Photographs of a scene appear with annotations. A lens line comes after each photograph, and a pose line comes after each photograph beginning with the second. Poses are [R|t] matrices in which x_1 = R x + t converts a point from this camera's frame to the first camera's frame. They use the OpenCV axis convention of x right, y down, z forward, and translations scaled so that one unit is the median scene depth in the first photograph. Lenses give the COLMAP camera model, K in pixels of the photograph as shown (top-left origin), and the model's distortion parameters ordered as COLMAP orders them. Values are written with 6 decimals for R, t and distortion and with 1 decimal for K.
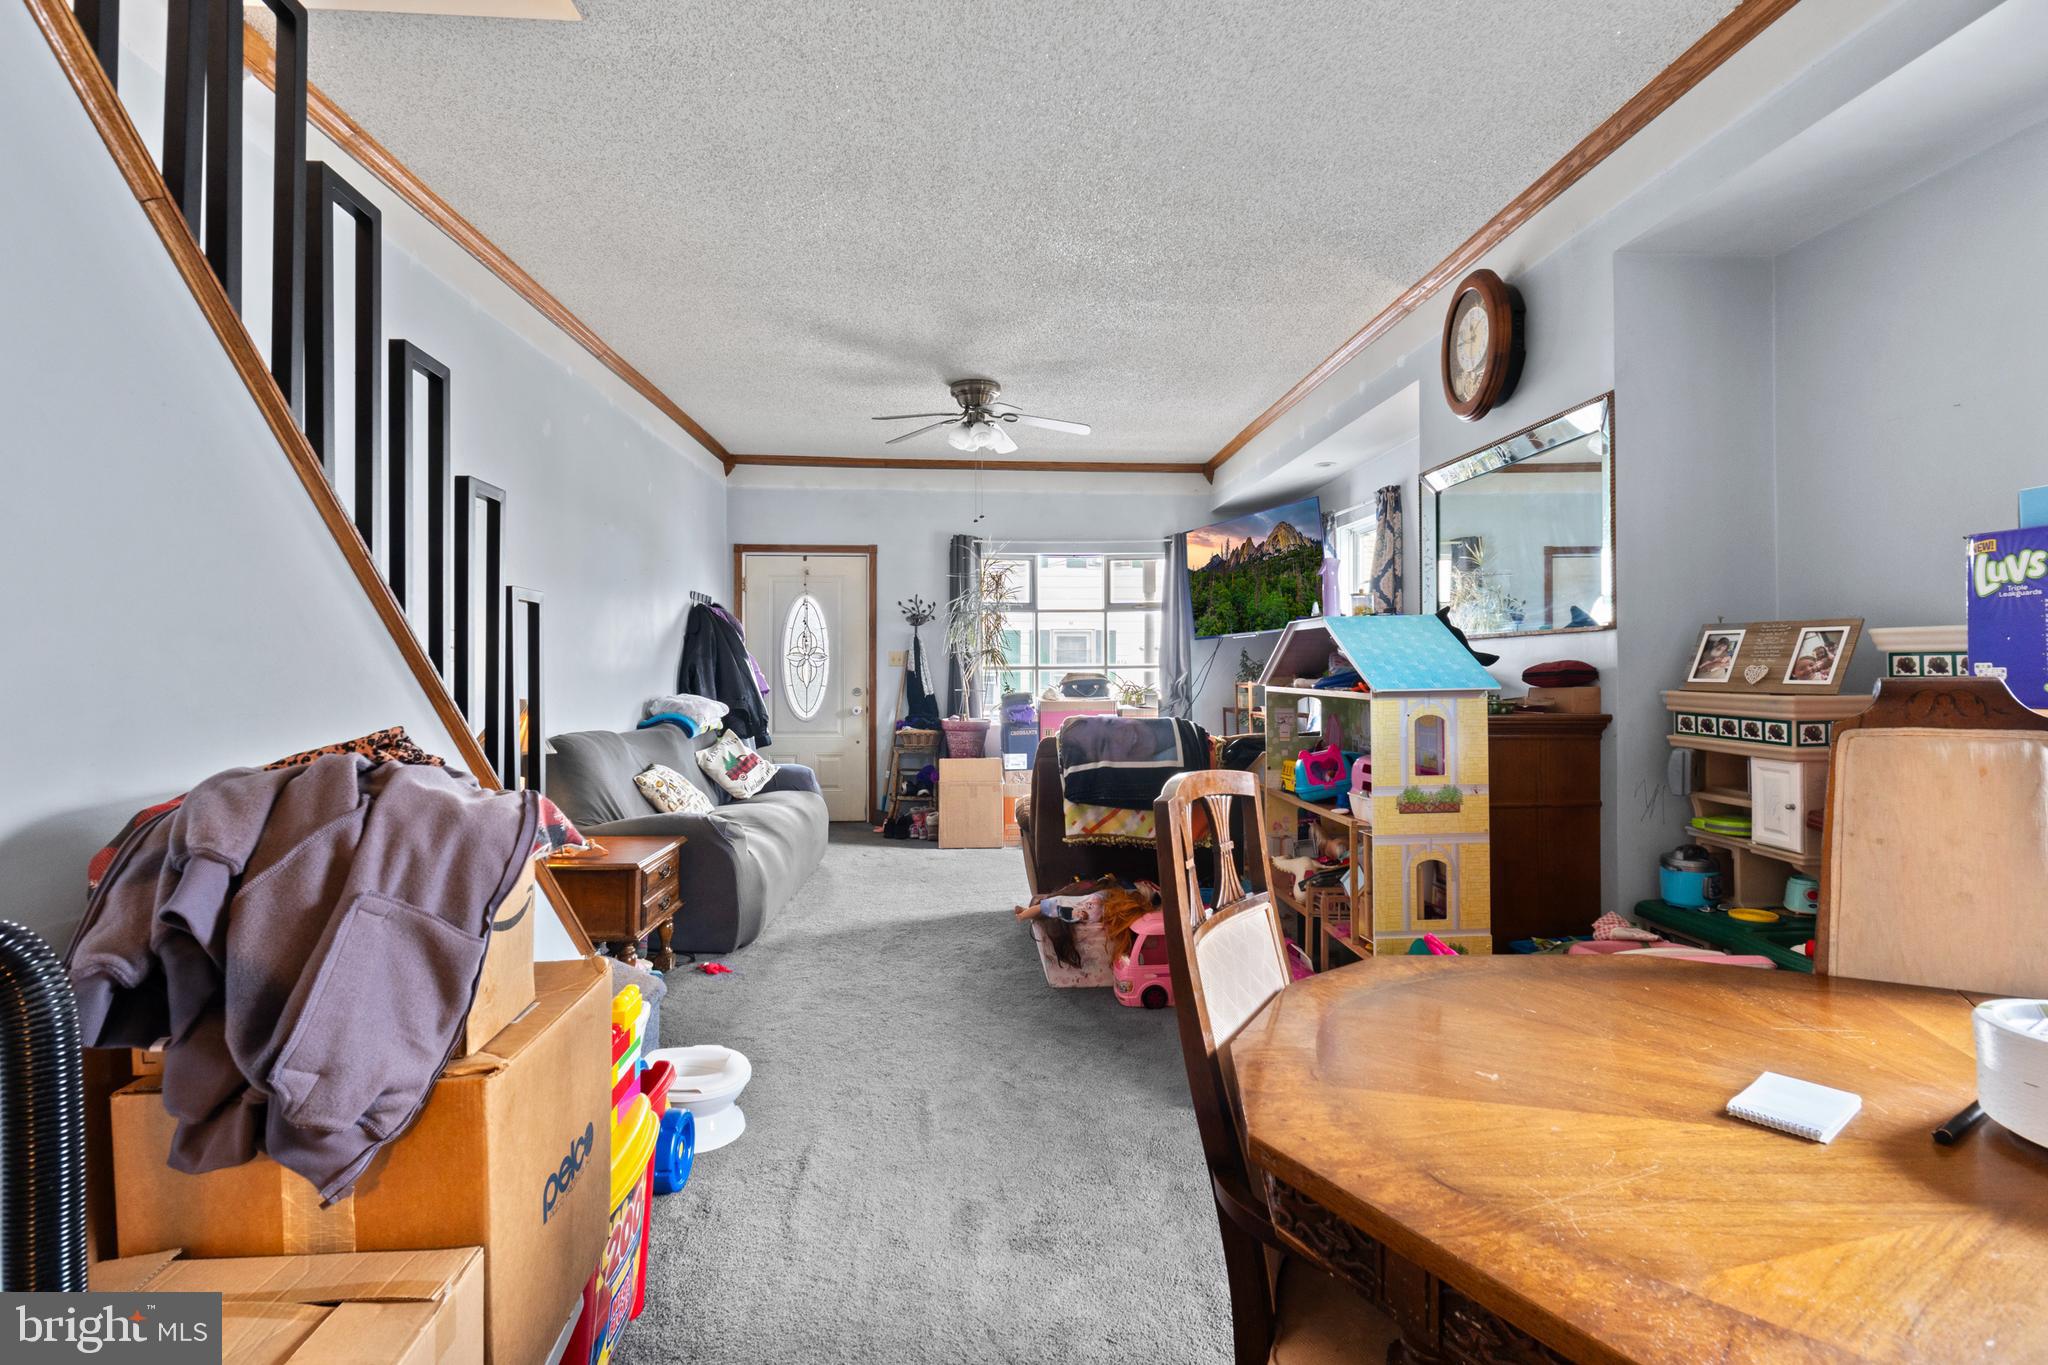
lens RADIAL K [[975.5, 0, 1022.4], [0, 975.5, 675.9], [0, 0, 1]] dist [-0.004093, -0.001050]
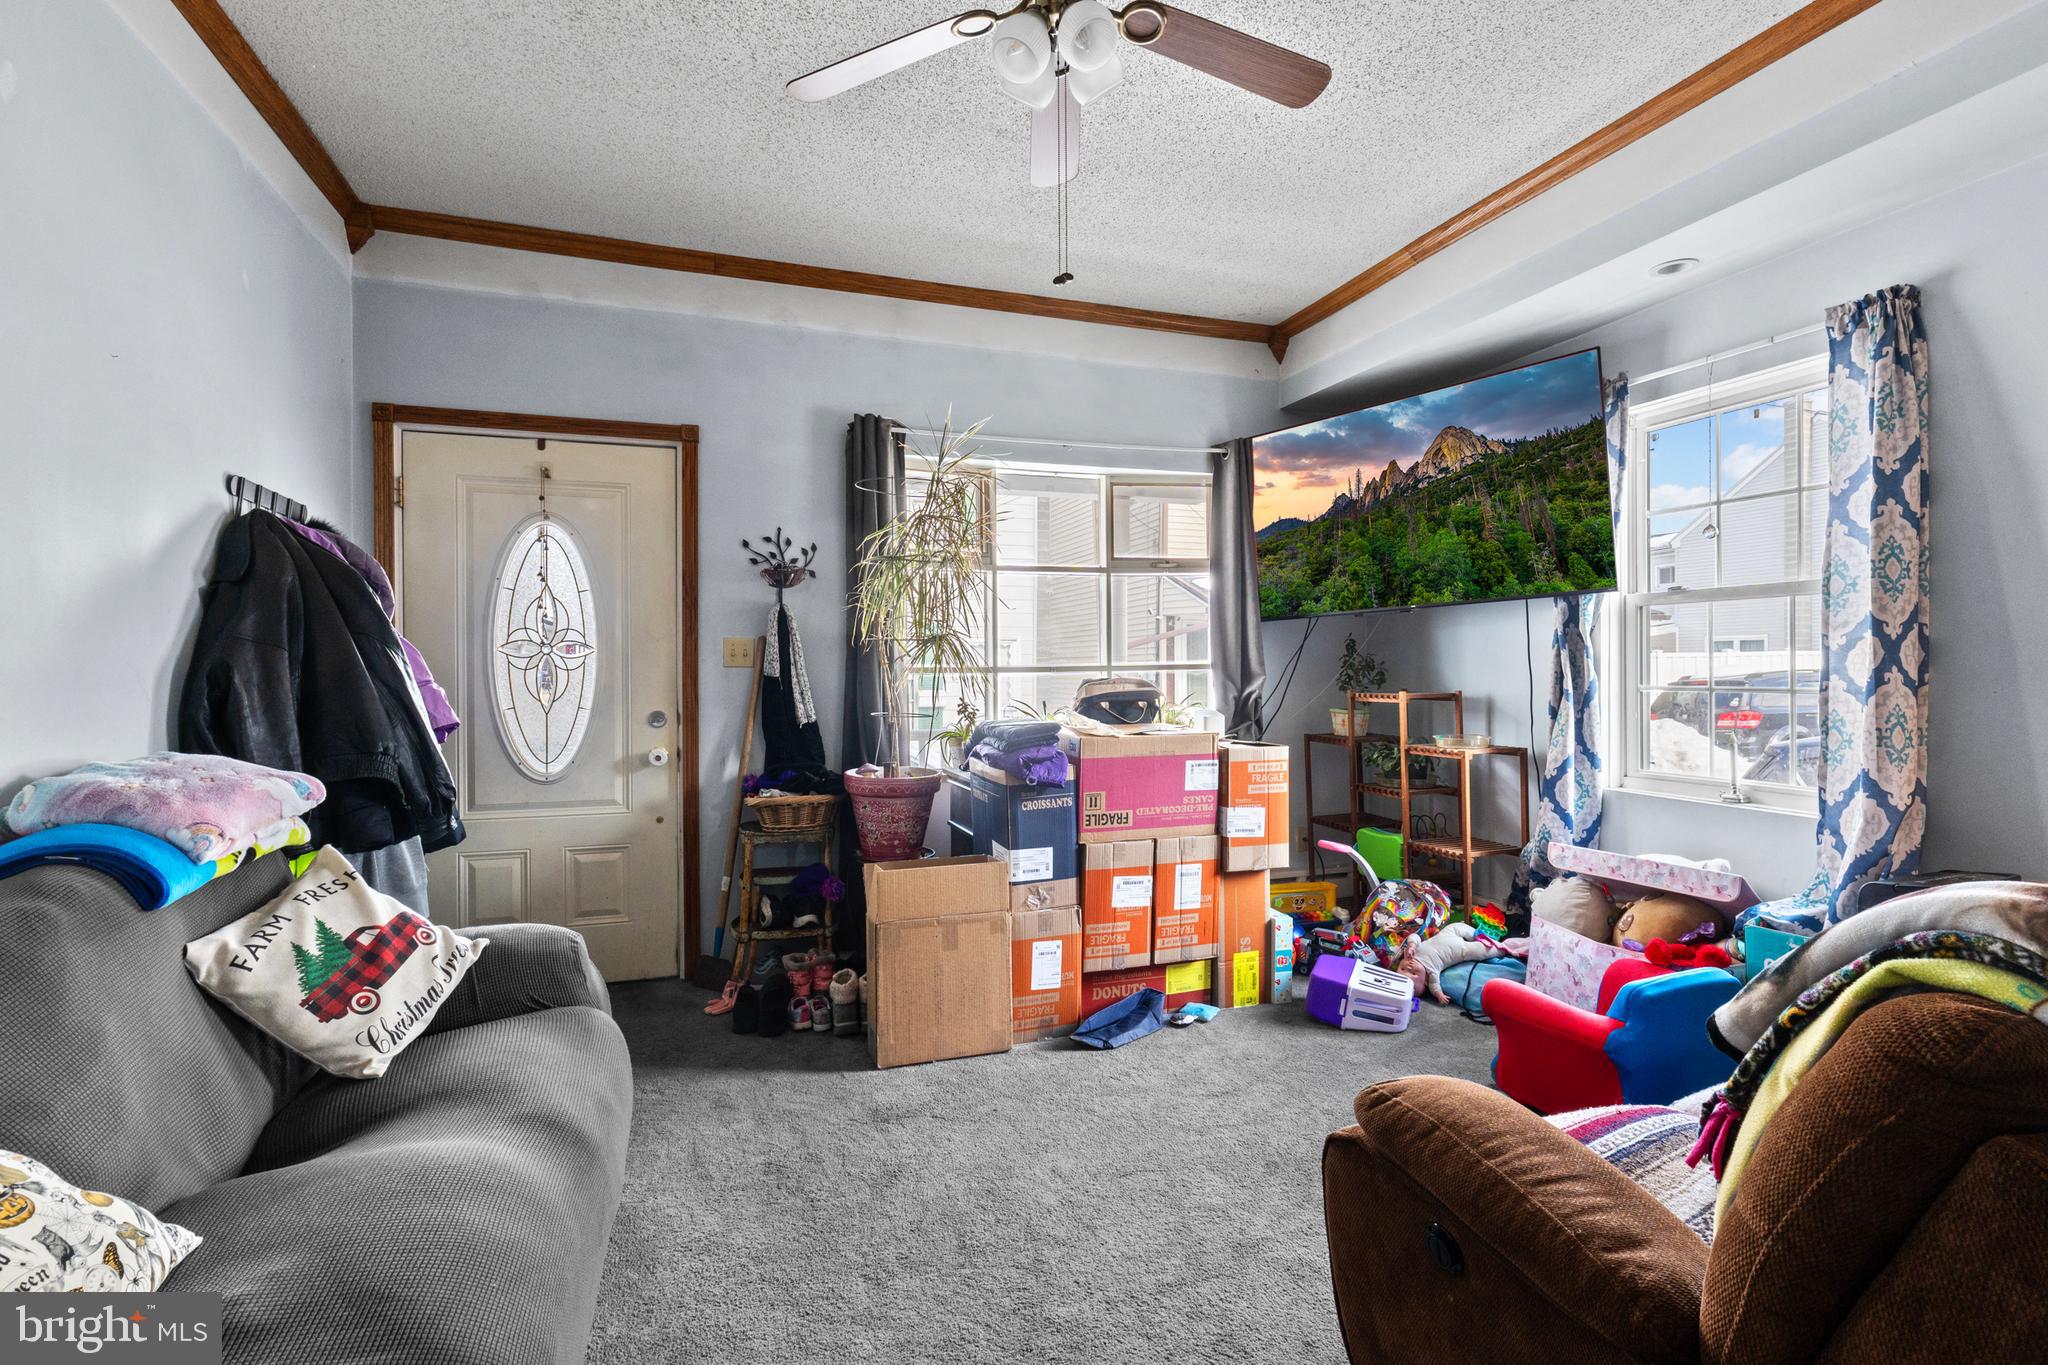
lens RADIAL K [[975.5, 0, 1028.9], [0, 975.5, 678.1], [0, 0, 1]] dist [-0.004093, -0.001050]
pose [[0.965283, -0.006489, 0.261125, -0.118920], [0.006152, 0.999979, 0.002106, -0.004706], [-0.261133, -0.000426, 0.965303, 0.480184]]
